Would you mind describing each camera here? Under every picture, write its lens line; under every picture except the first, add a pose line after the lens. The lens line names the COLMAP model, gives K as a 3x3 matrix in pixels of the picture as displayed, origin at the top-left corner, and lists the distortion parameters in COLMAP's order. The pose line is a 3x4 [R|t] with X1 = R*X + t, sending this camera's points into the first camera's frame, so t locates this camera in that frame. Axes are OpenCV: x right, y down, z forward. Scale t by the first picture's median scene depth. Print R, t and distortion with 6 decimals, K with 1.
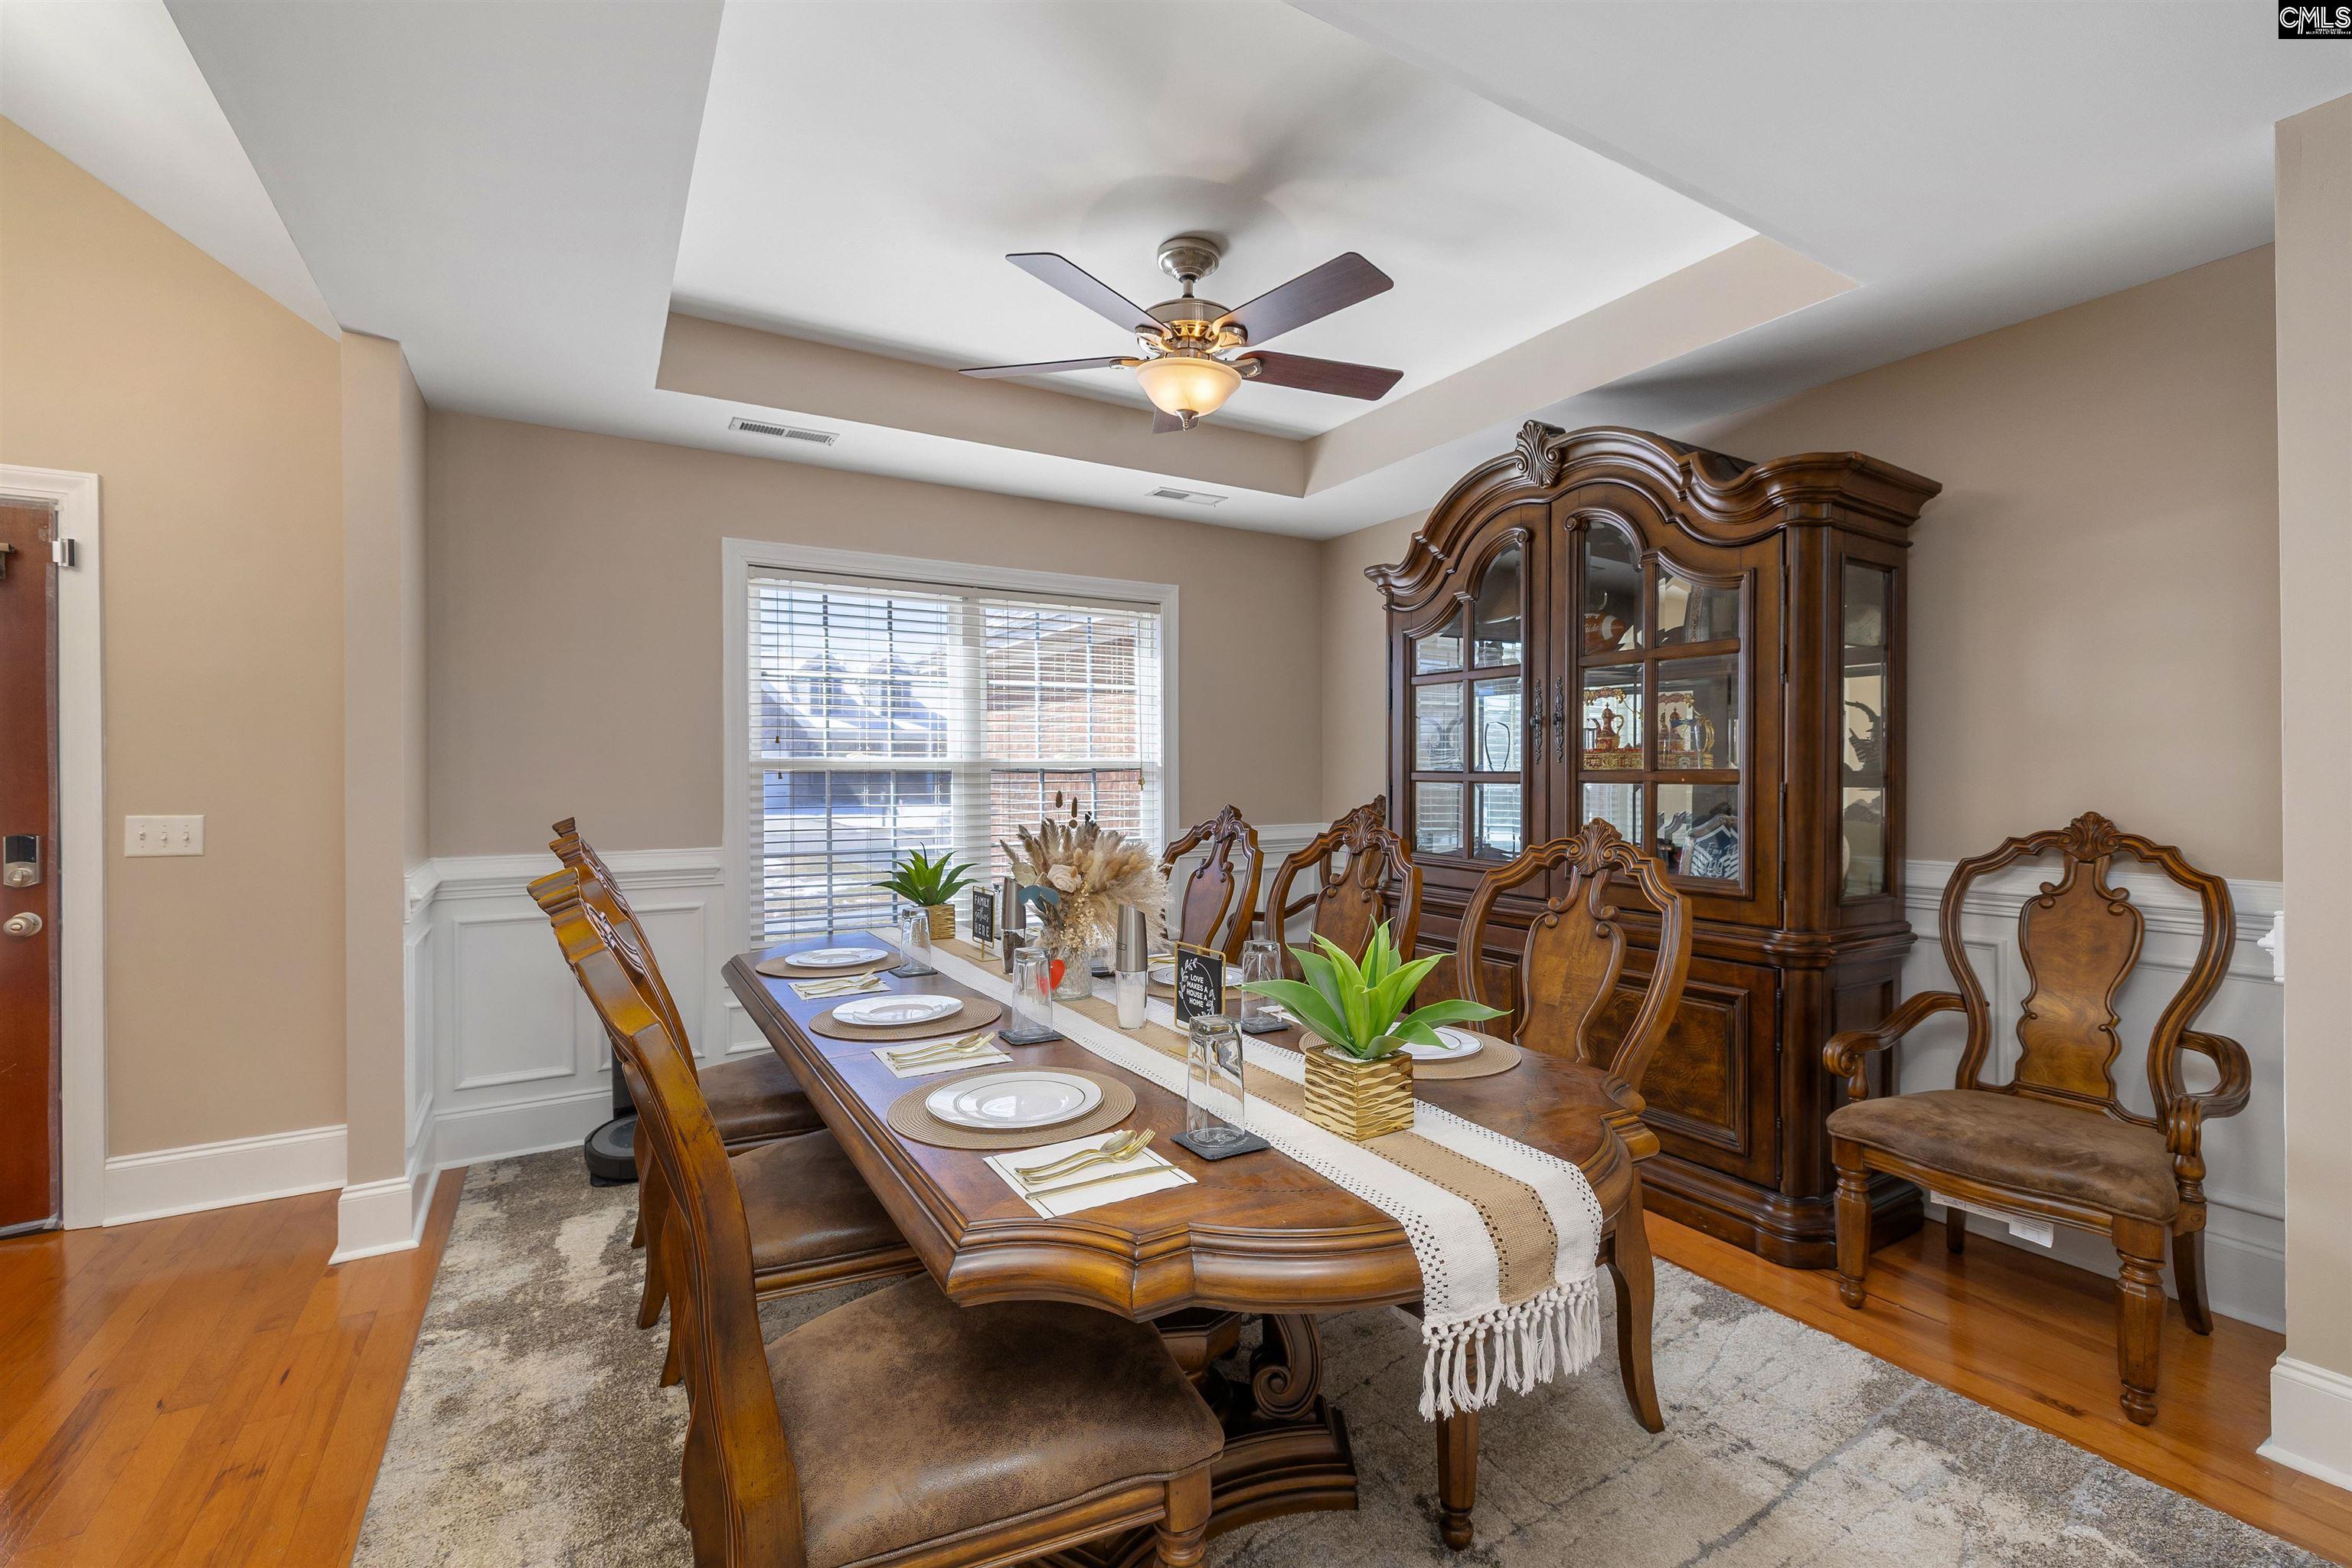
lens RADIAL K [[988.7, 0, 1172.3], [0, 988.7, 778.7], [0, 0, 1]] dist [0.000578, -0.000663]
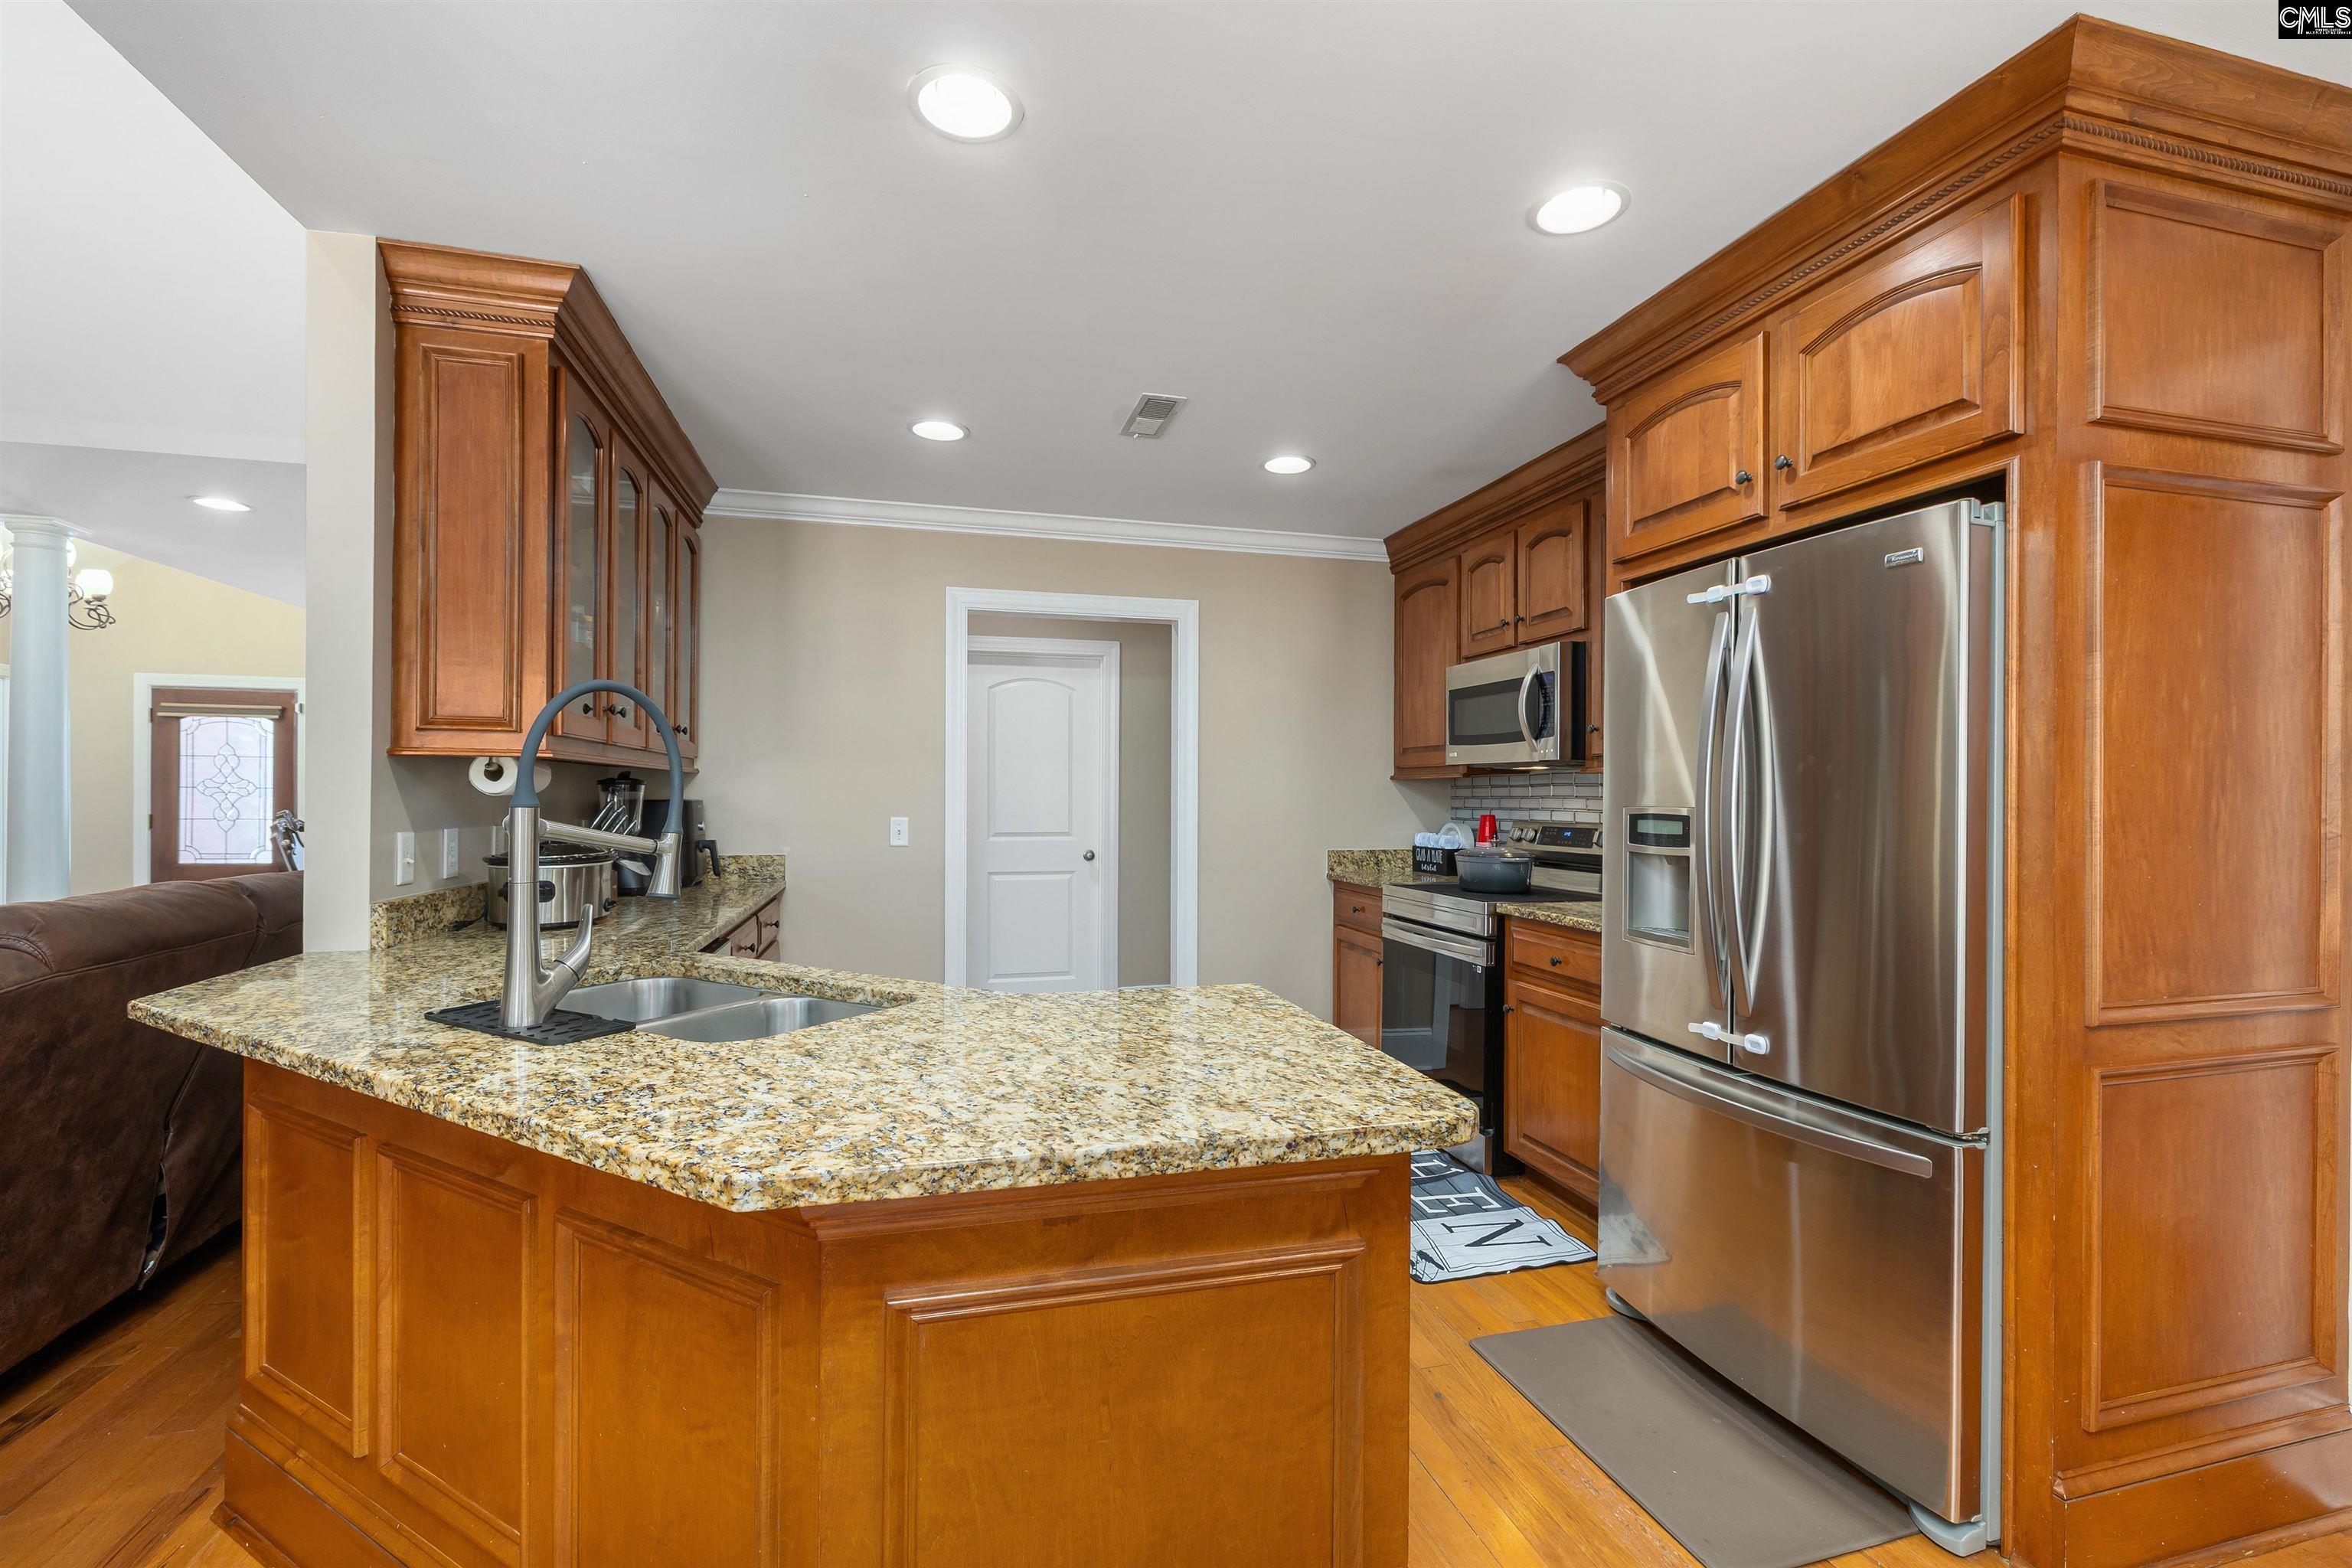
lens RADIAL K [[1021.4, 0, 1181.5], [0, 1021.4, 787.5], [0, 0, 1]] dist [-0.001170, -0.000462]
pose [[0.961697, 0.010788, -0.273903, 1.969453], [-0.013685, 0.999869, -0.008668, -0.018295], [0.273773, 0.012084, 0.961718, -1.022435]]
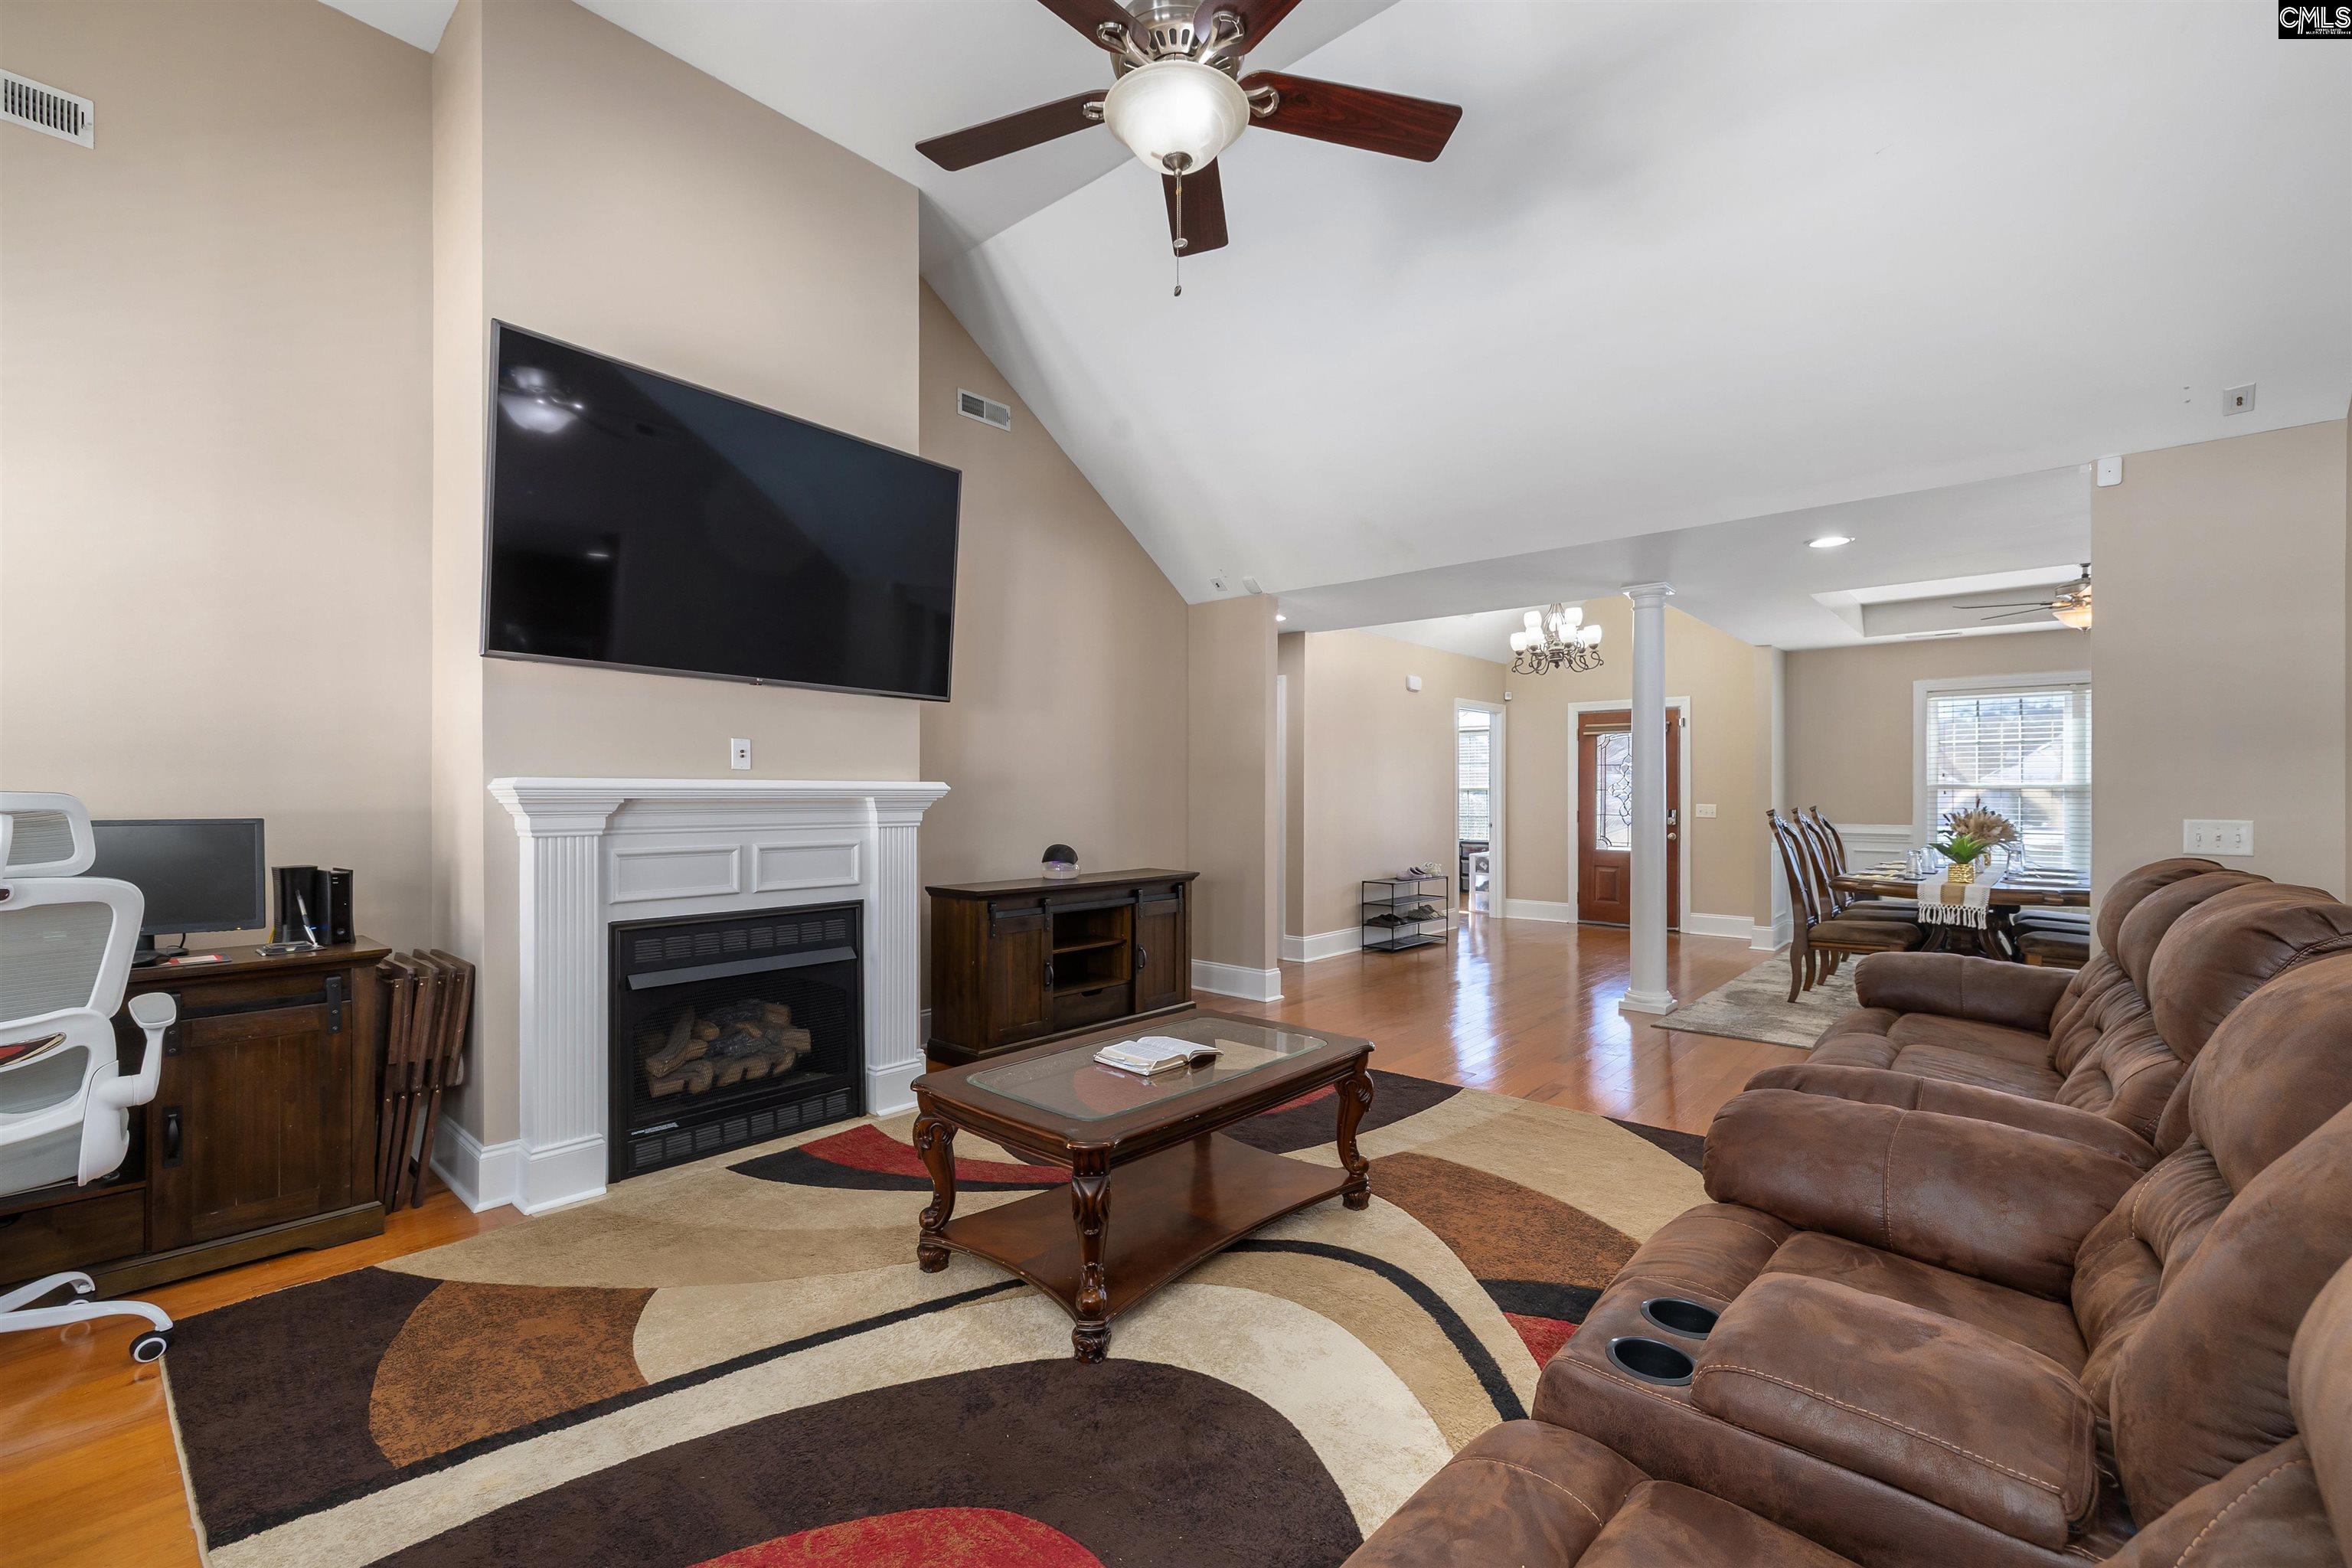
lens RADIAL K [[997.0, 0, 1187.8], [0, 997.0, 789.2], [0, 0, 1]] dist [-0.001445, -0.000200]
pose [[0.311473, 0.004358, -0.950245, 1.447560], [-0.004367, 0.999985, 0.003154, -0.012824], [0.950245, 0.003167, 0.311488, -1.522702]]
